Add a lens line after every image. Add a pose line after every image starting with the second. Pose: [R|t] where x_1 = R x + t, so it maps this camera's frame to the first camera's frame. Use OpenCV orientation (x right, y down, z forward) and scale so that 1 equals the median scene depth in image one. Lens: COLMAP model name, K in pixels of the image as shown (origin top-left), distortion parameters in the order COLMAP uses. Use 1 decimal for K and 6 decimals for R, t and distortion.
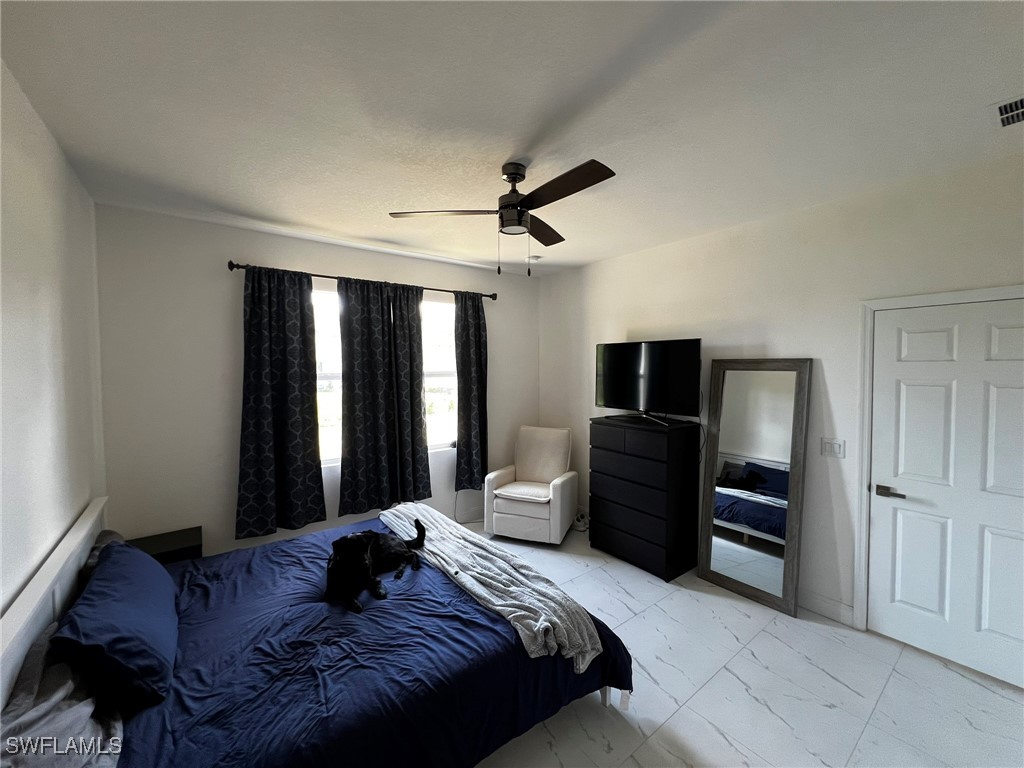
lens RADIAL K [[410.2, 0, 514.1], [0, 410.2, 383.5], [0, 0, 1]] dist [0.000972, -0.000511]
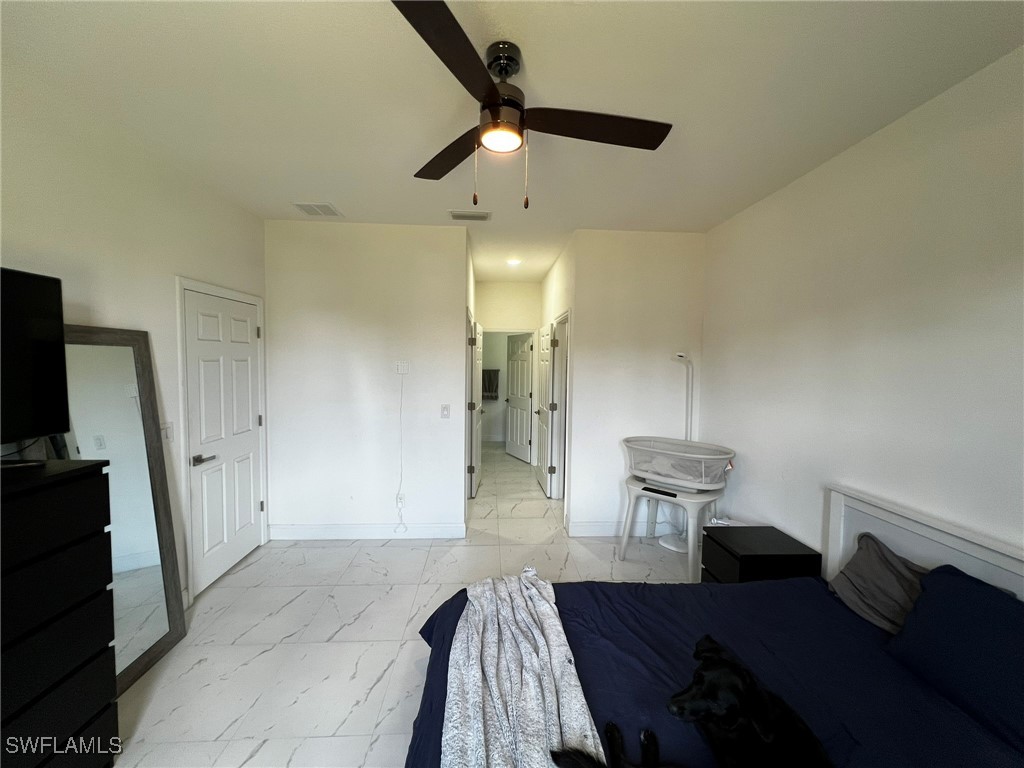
lens RADIAL K [[410.2, 0, 510.0], [0, 410.2, 384.4], [0, 0, 1]] dist [0.000972, -0.000511]
pose [[-0.818717, -0.033527, 0.573217, -0.286504], [0.026003, 0.995105, 0.095343, -0.013245], [-0.573608, 0.092964, -0.813838, 1.044984]]
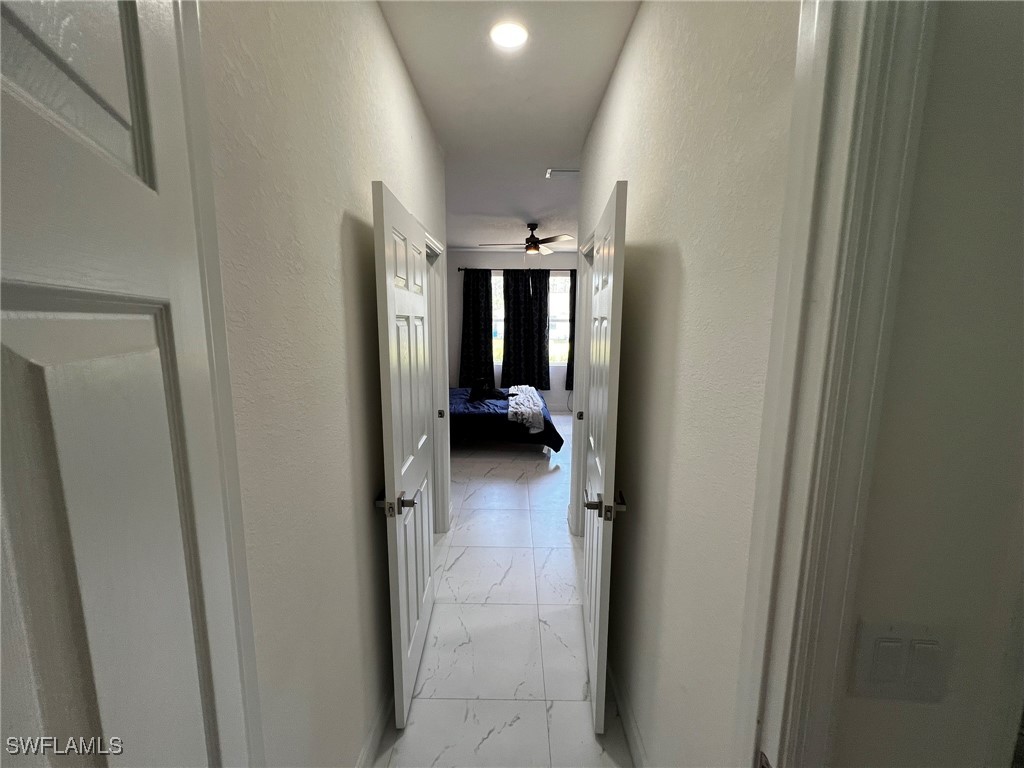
lens RADIAL K [[410.2, 0, 504.0], [0, 410.2, 383.1], [0, 0, 1]] dist [0.000972, -0.000511]
pose [[0.782004, 0.103342, -0.614646, 0.881938], [-0.041182, 0.992571, 0.114488, 0.062717], [0.621911, -0.064218, 0.780450, -0.603833]]
